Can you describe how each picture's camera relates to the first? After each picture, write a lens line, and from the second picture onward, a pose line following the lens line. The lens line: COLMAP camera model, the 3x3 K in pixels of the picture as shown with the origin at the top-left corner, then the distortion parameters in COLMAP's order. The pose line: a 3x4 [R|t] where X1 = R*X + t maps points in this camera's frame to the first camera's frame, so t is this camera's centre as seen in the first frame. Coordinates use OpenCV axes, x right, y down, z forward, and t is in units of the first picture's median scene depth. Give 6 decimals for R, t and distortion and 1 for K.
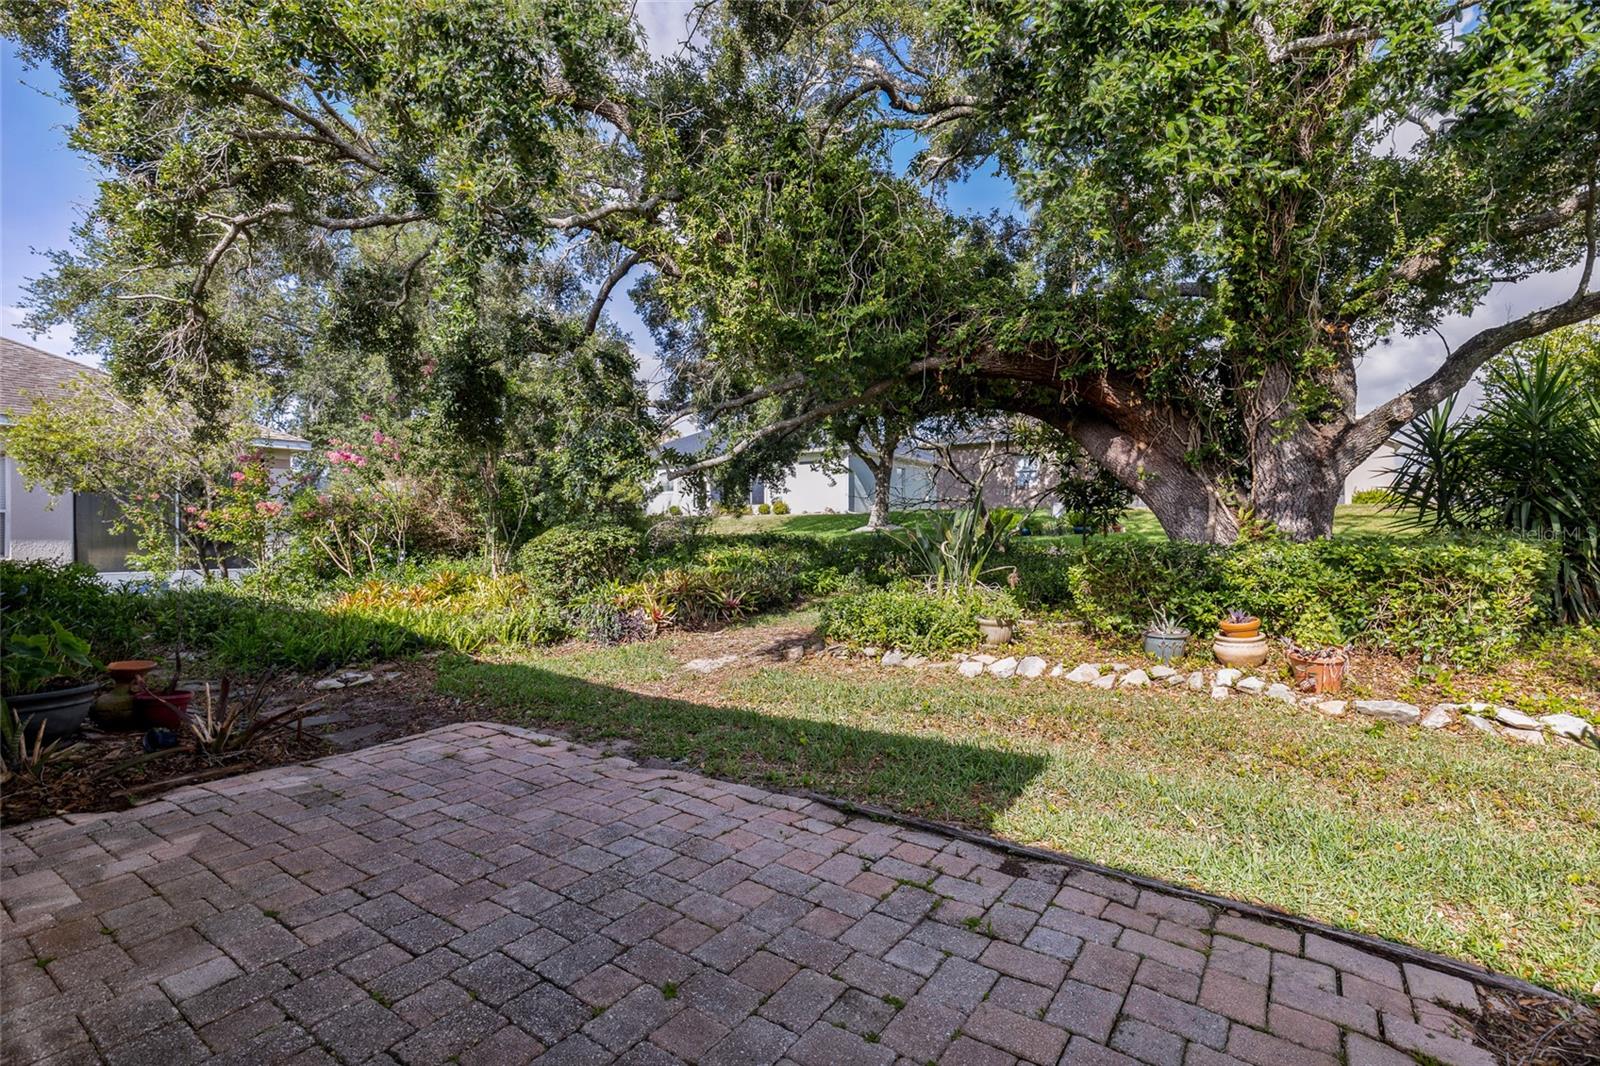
lens RADIAL K [[724.2, 0, 797.2], [0, 724.2, 531.4], [0, 0, 1]] dist [0.008477, -0.002421]
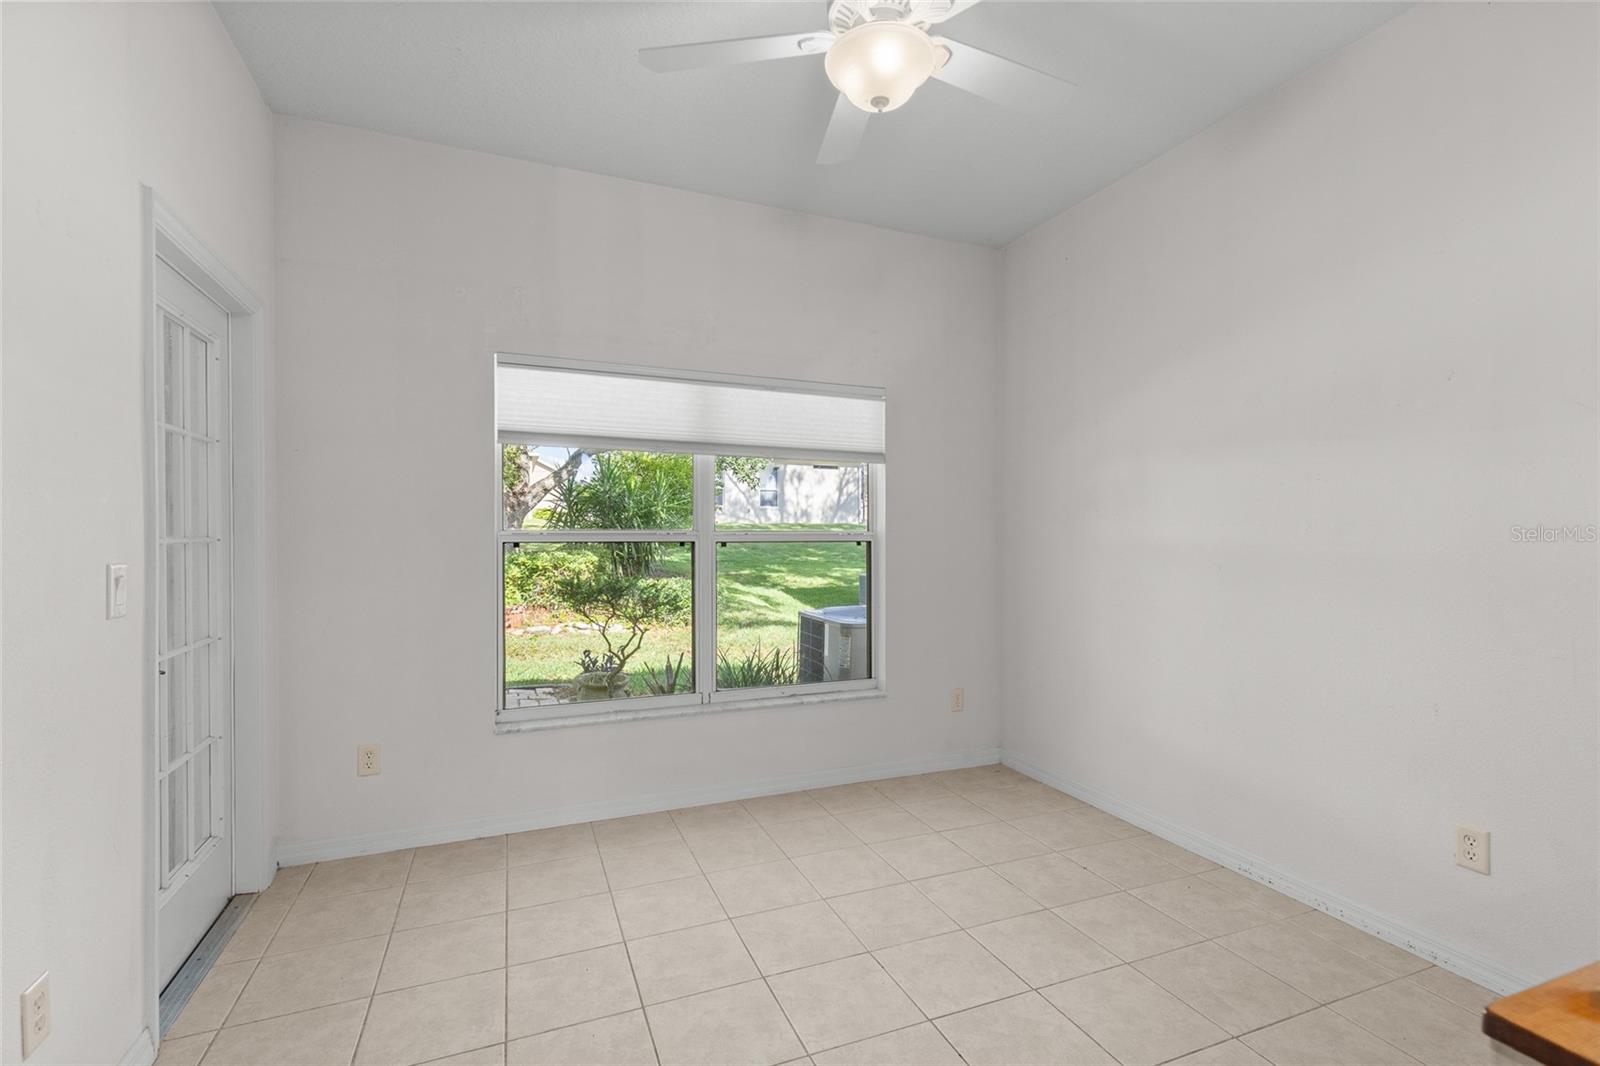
lens RADIAL K [[724.2, 0, 805.3], [0, 724.2, 536.1], [0, 0, 1]] dist [0.008477, -0.002421]
pose [[0.530503, 0.002519, 0.847679, -0.535222], [0.000219, 0.999995, -0.003109, -0.029111], [-0.847683, 0.001835, 0.530500, -0.727407]]
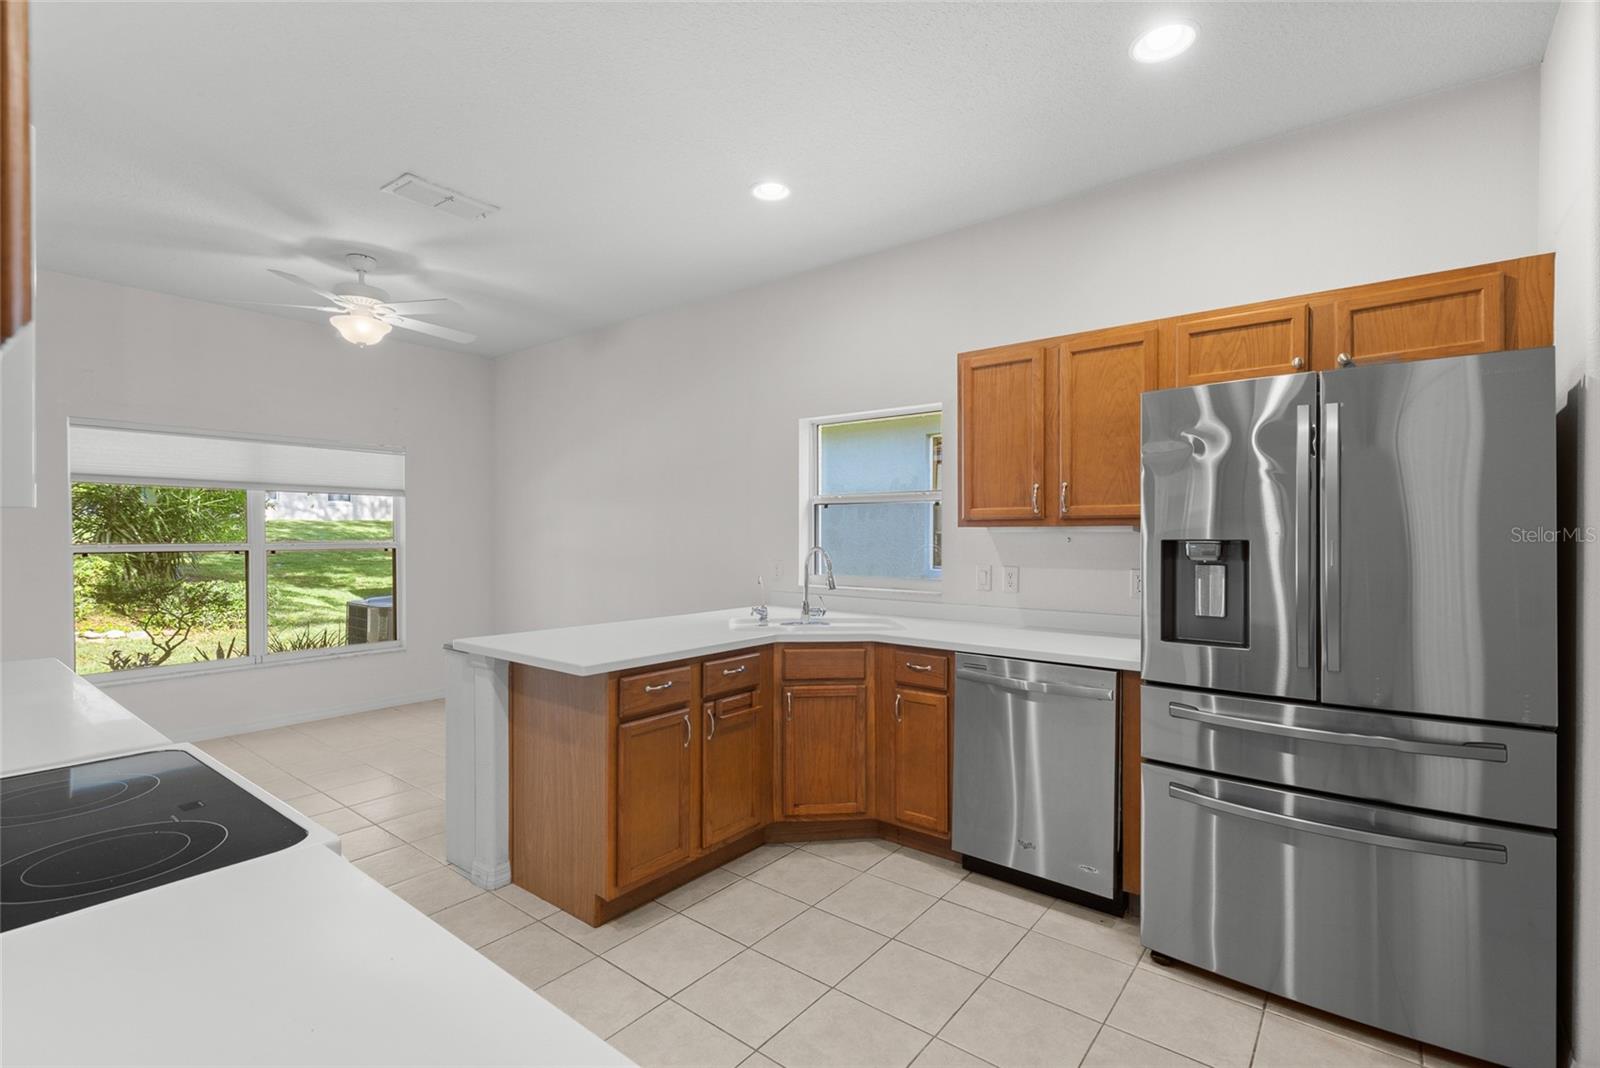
lens RADIAL K [[724.2, 0, 796.7], [0, 724.2, 542.0], [0, 0, 1]] dist [0.008477, -0.002421]
pose [[0.048384, -0.011814, 0.998759, -0.967137], [0.001971, 0.999929, 0.011733, -0.048894], [-0.998827, 0.001401, 0.048404, -1.071596]]
